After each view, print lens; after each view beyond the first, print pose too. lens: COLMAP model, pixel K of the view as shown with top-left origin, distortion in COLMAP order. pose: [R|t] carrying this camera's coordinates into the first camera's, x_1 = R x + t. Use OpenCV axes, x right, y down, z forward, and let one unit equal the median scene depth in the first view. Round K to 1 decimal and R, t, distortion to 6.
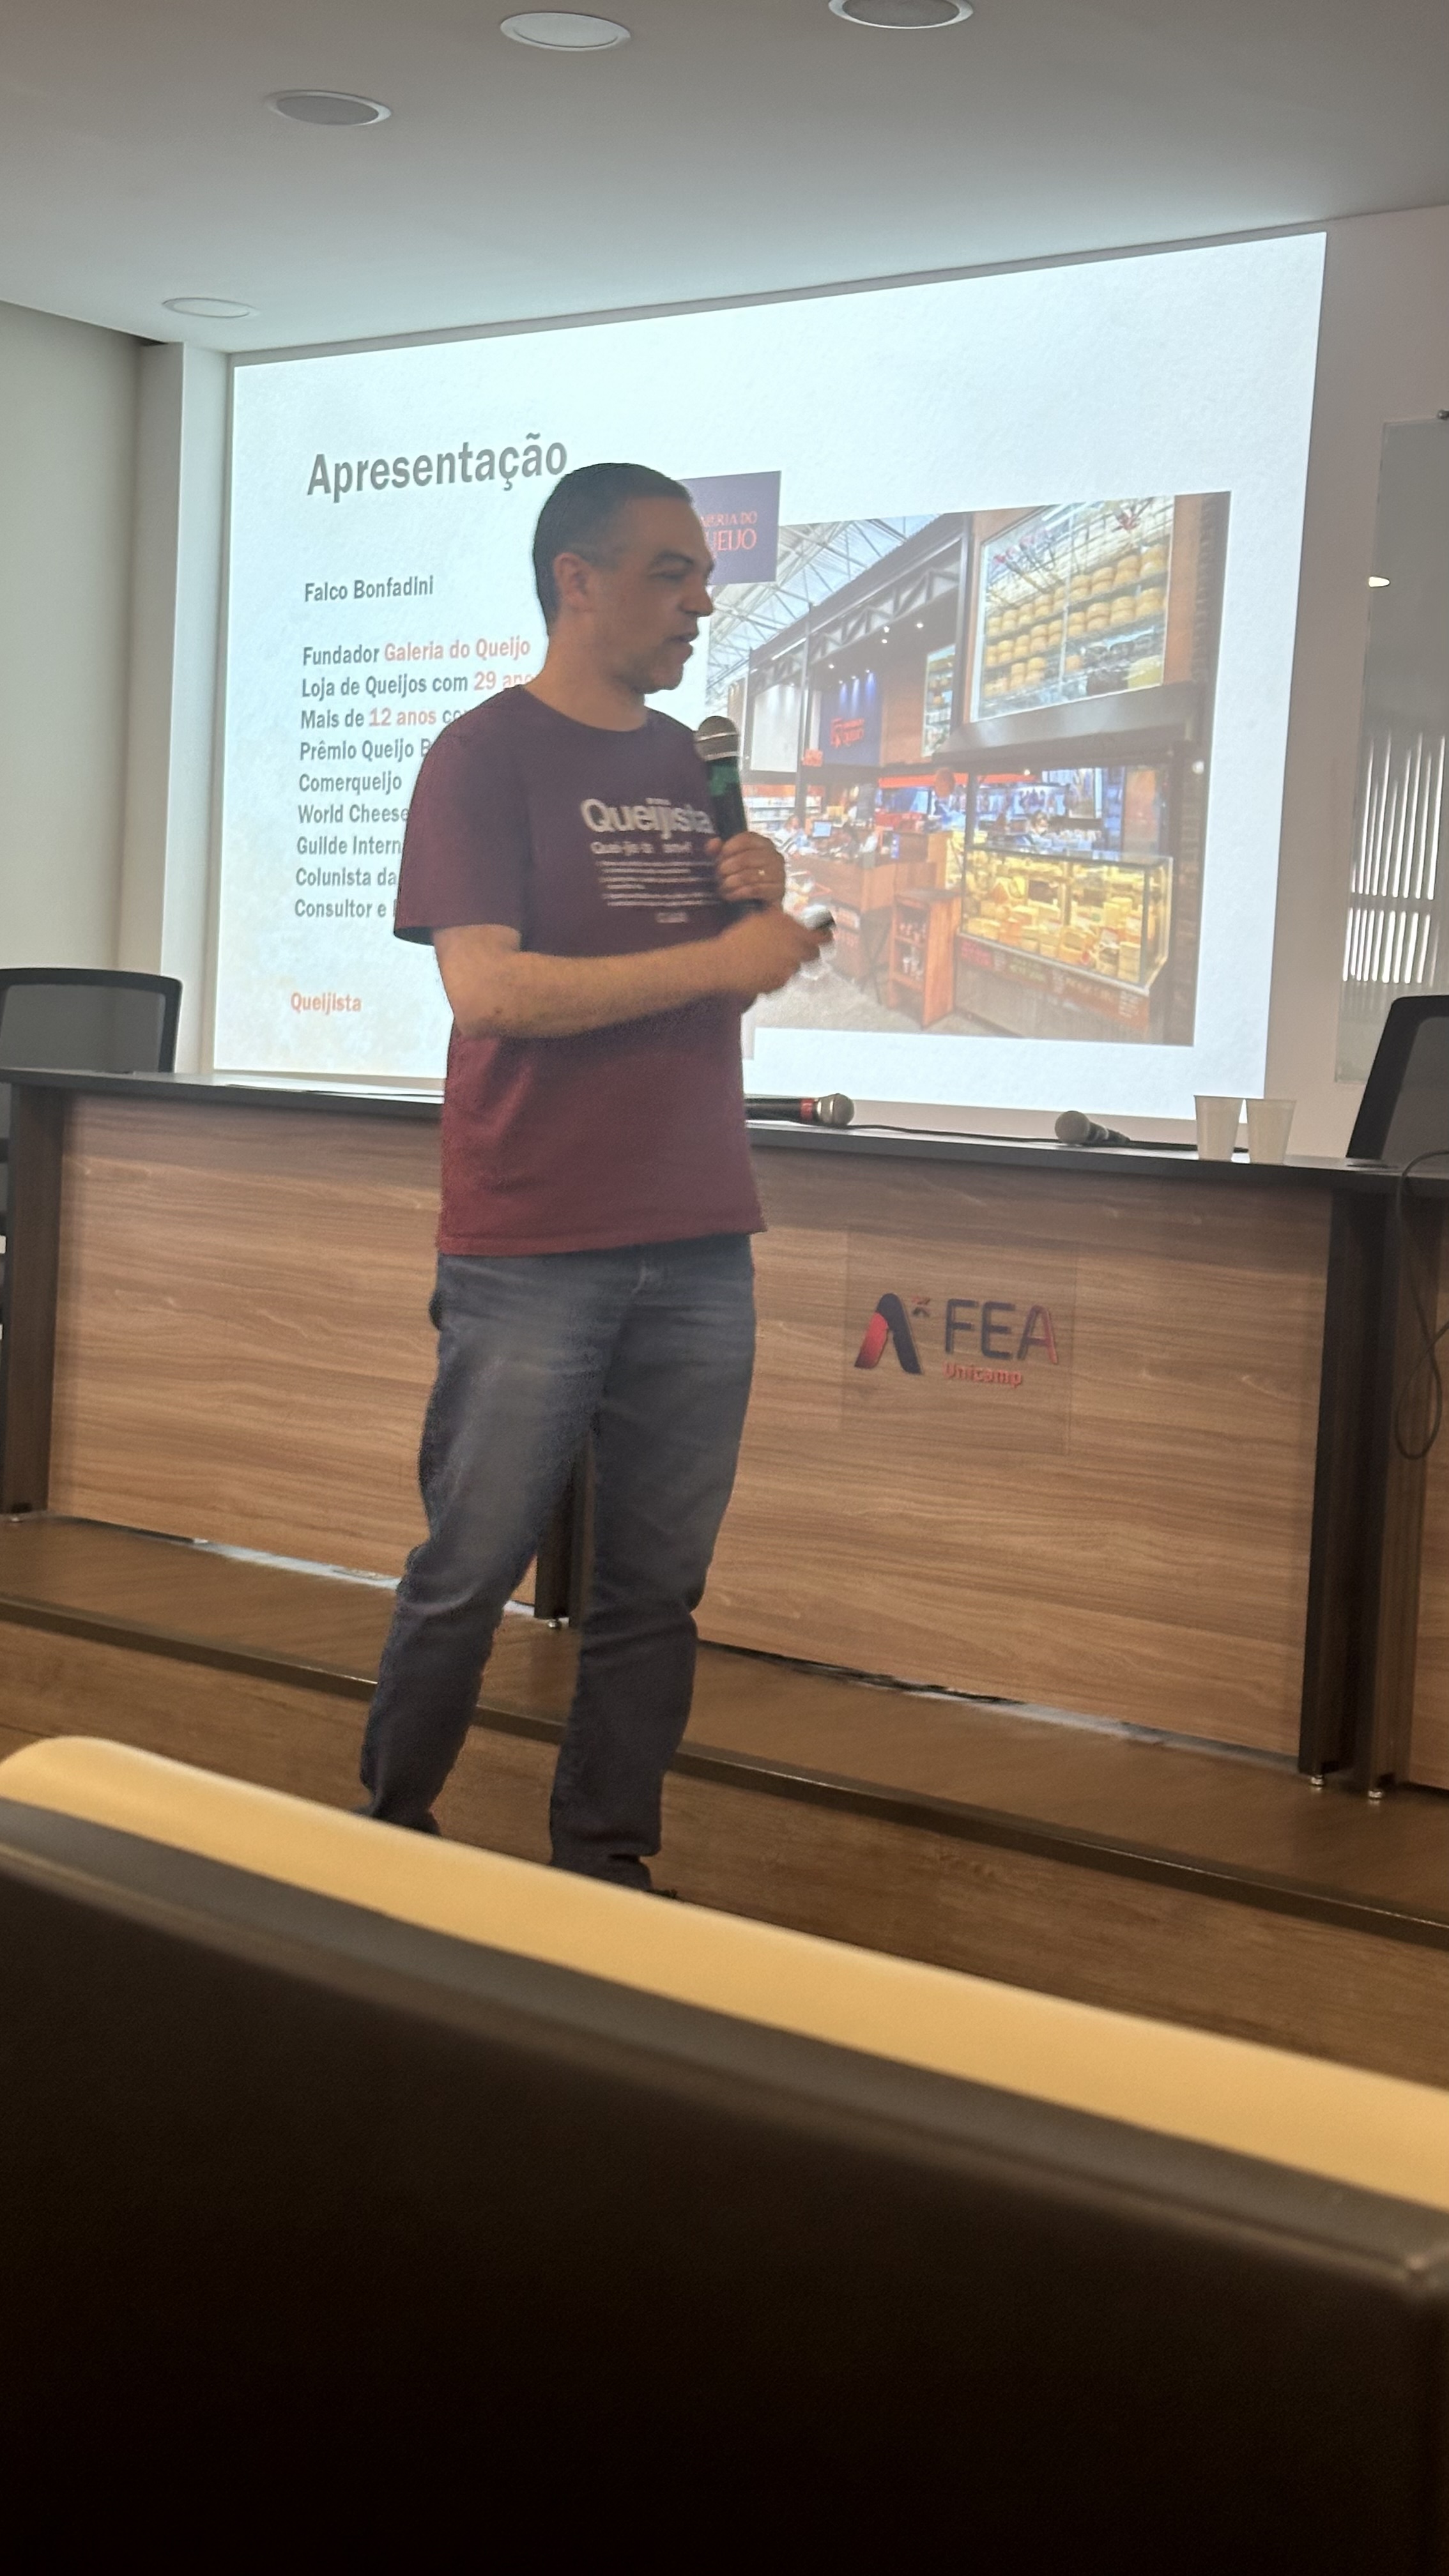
lens RADIAL K [[3800.9, 0, 724.5], [0, 3800.9, 1288.0], [0, 0, 1]] dist [0.221929, -0.003206]
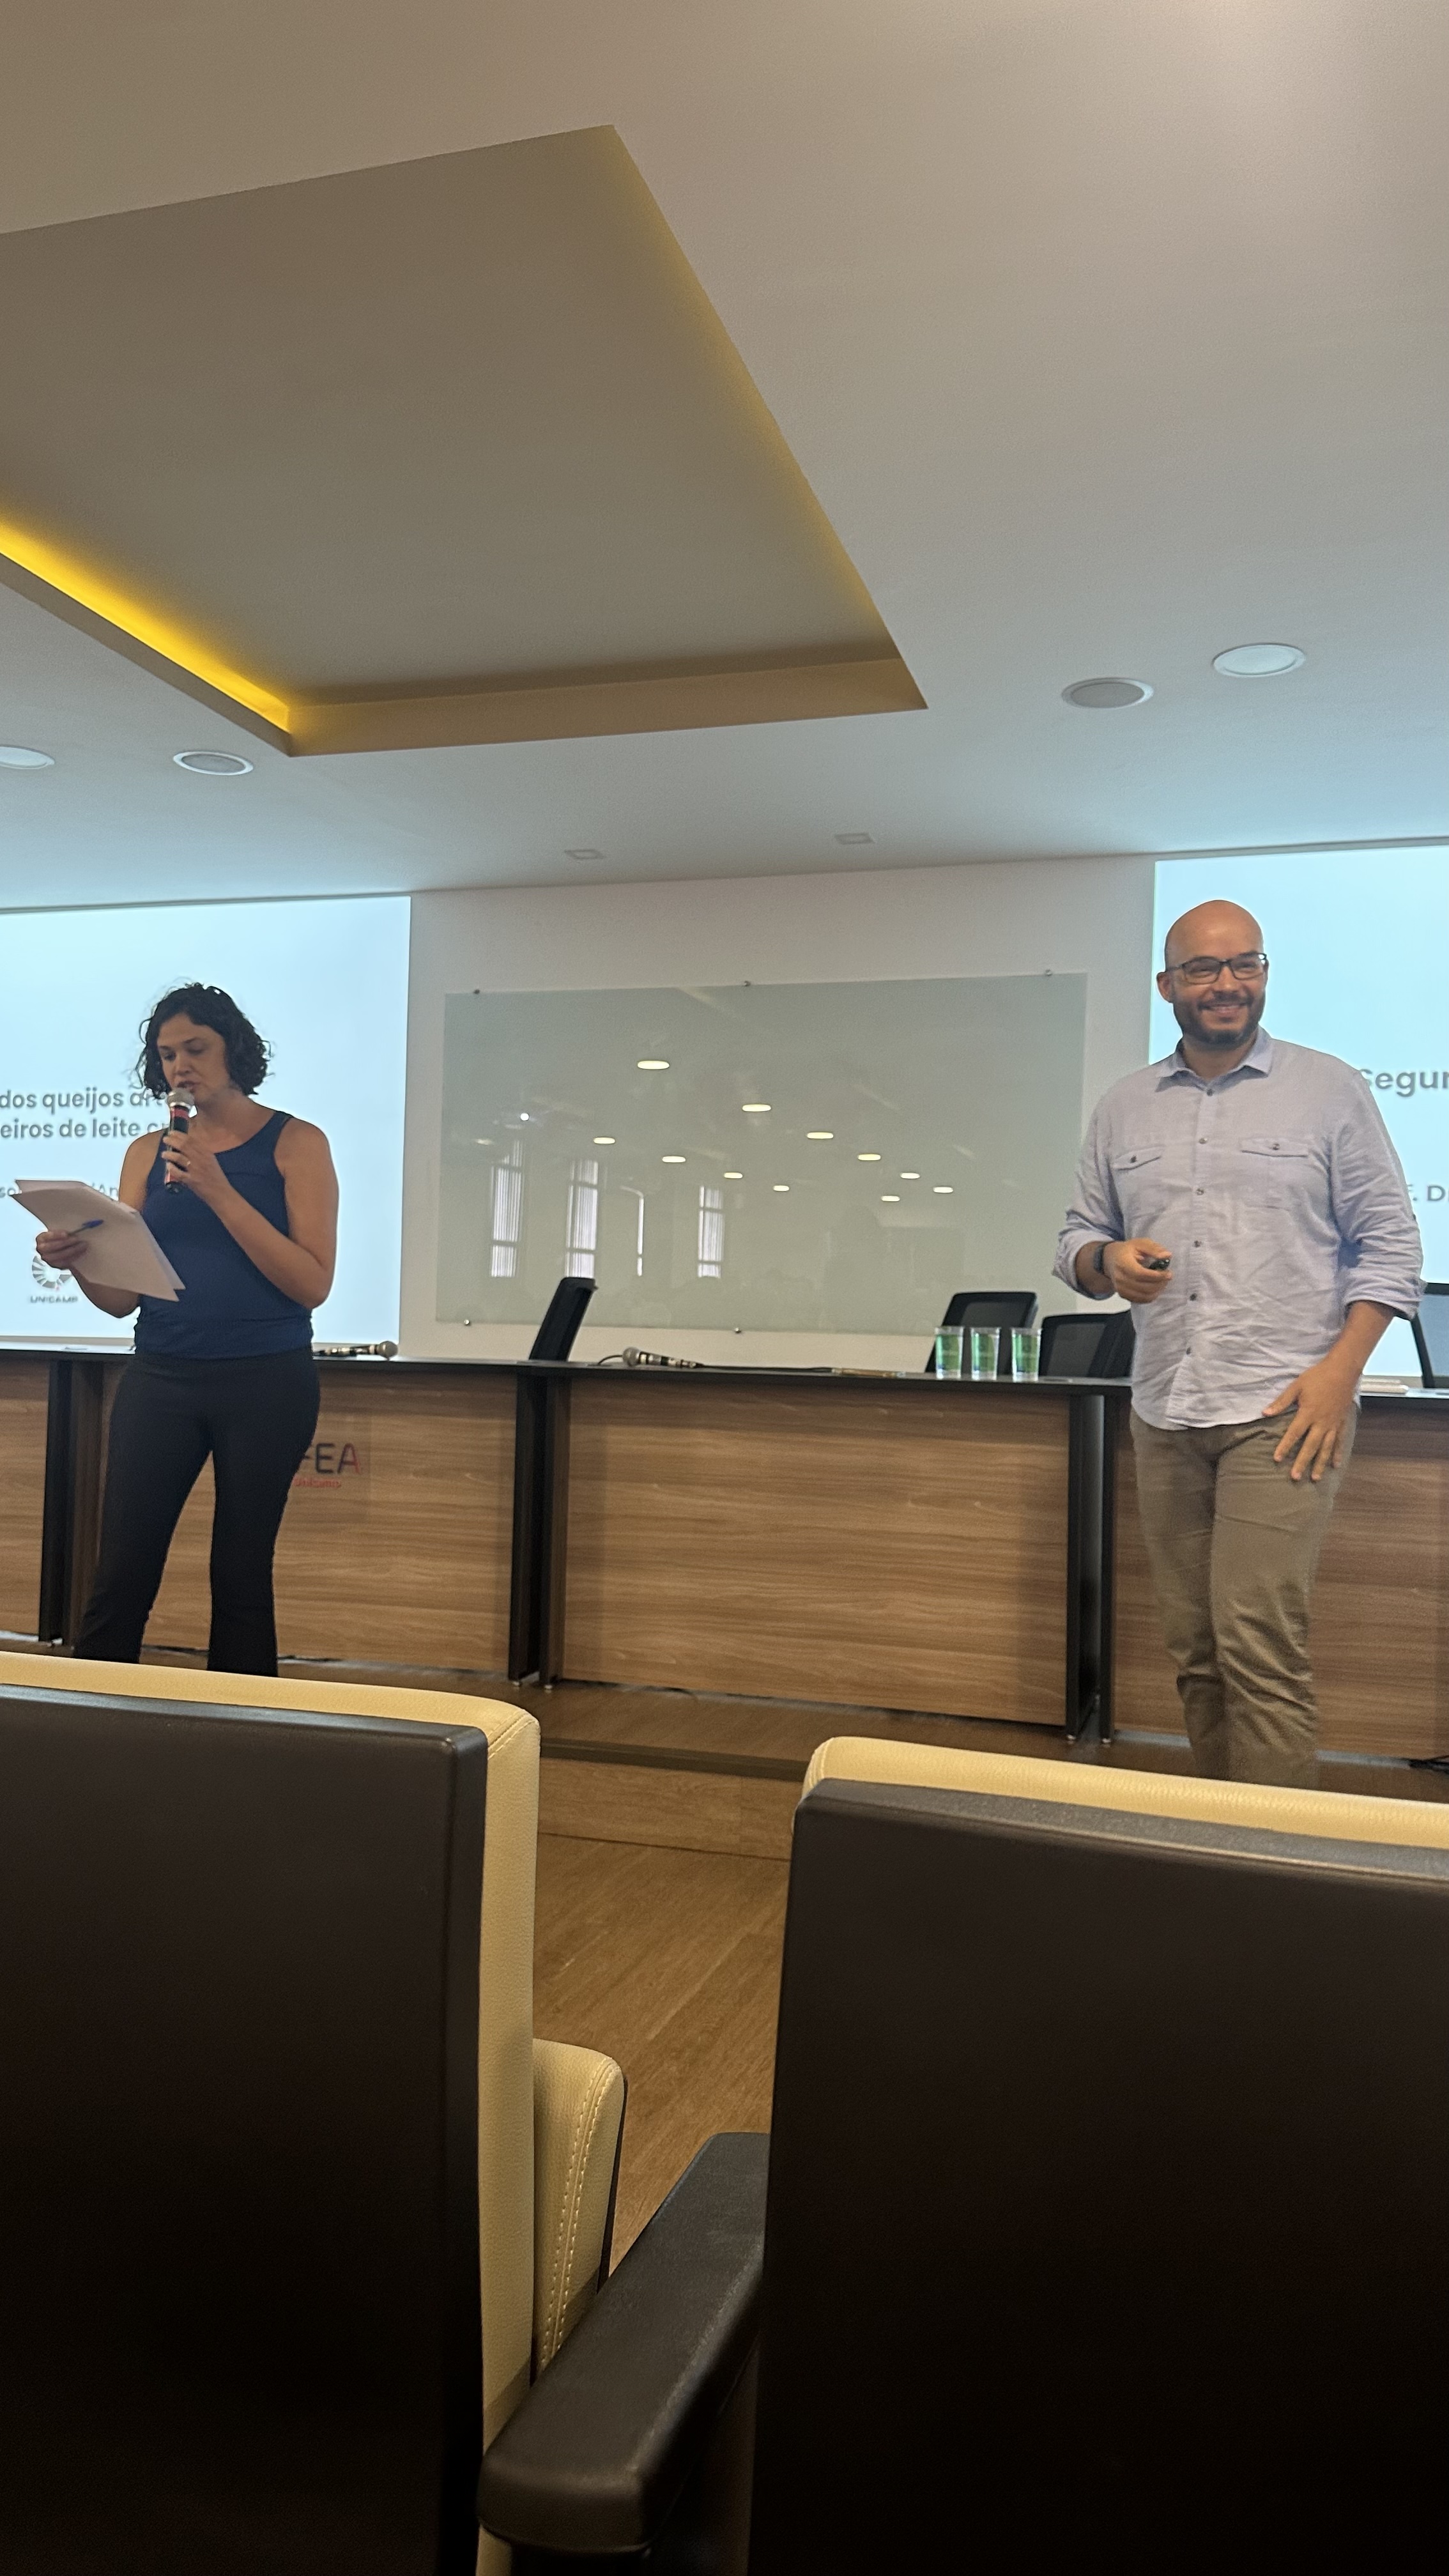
lens RADIAL K [[1827.2, 0, 792.9], [0, 1827.2, 1293.1], [0, 0, 1]] dist [0.088644, -0.001584]
pose [[0.906002, -0.022380, 0.422682, -0.103181], [0.048923, 0.997445, -0.052052, -0.011723], [-0.420437, 0.067839, 0.904782, 0.093056]]
